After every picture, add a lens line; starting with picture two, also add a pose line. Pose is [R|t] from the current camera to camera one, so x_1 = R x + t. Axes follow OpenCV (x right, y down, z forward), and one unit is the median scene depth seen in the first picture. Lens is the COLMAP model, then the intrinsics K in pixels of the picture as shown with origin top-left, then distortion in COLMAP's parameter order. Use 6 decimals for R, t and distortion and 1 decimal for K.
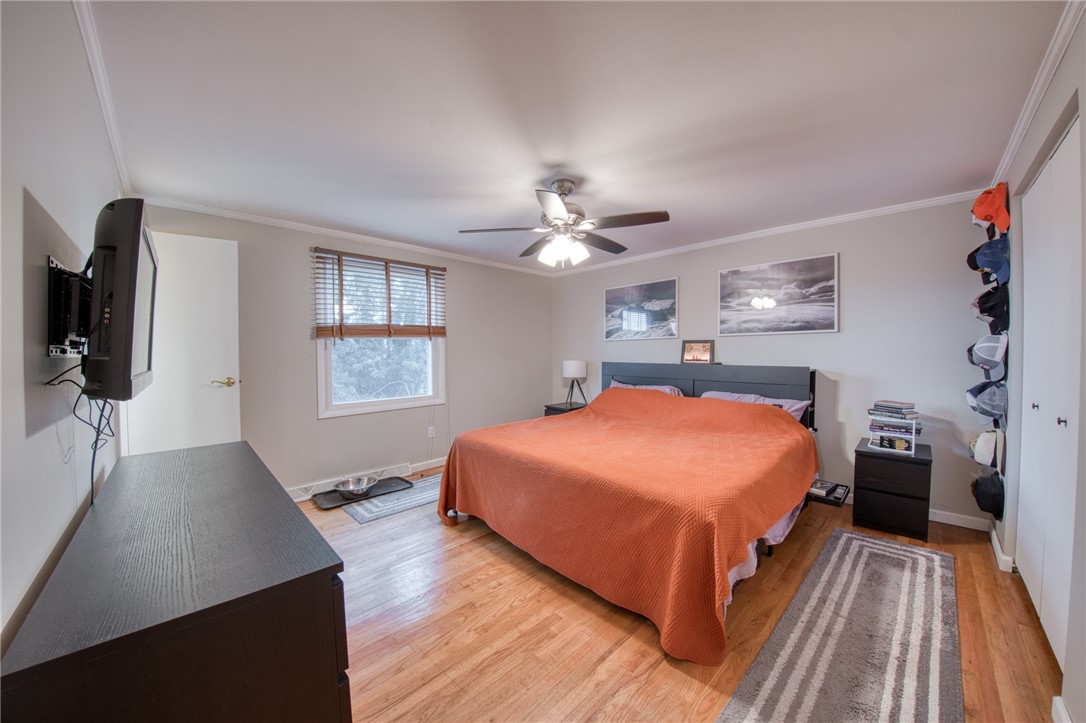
lens RADIAL K [[391.0, 0, 544.8], [0, 391.0, 361.2], [0, 0, 1]] dist [-0.010583, -0.001221]
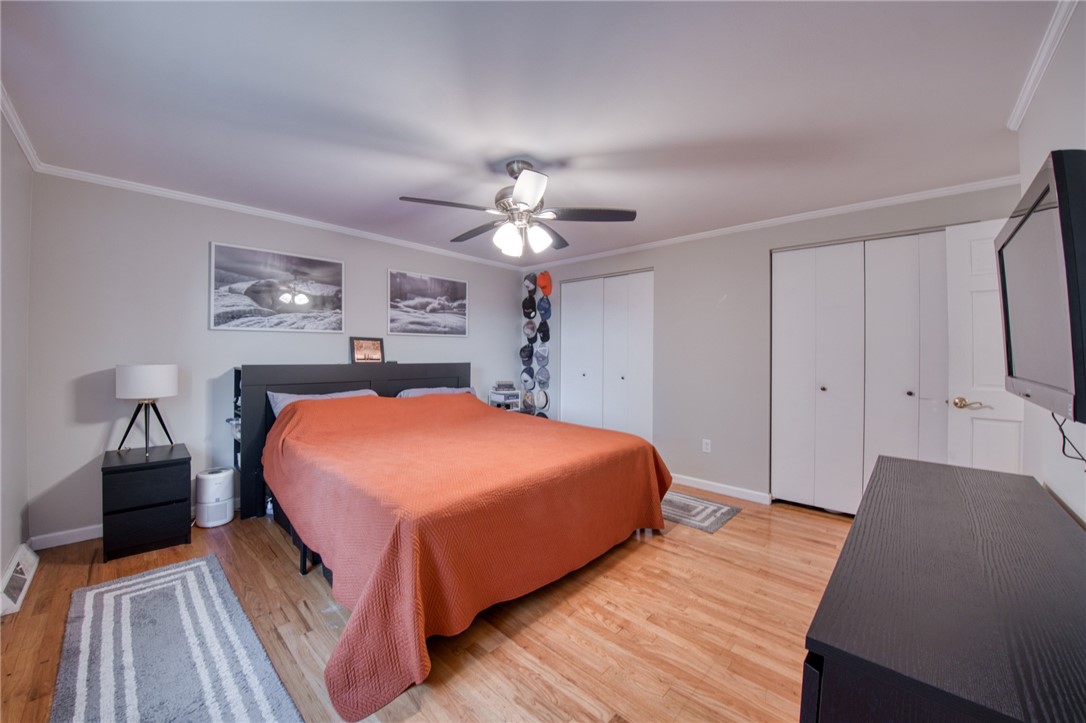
lens RADIAL K [[391.0, 0, 546.5], [0, 391.0, 353.2], [0, 0, 1]] dist [-0.010583, -0.001221]
pose [[-0.040191, -0.001659, 0.999191, -0.620766], [0.011499, 0.999932, 0.002123, -0.015801], [-0.999126, 0.011575, -0.040169, 0.706477]]
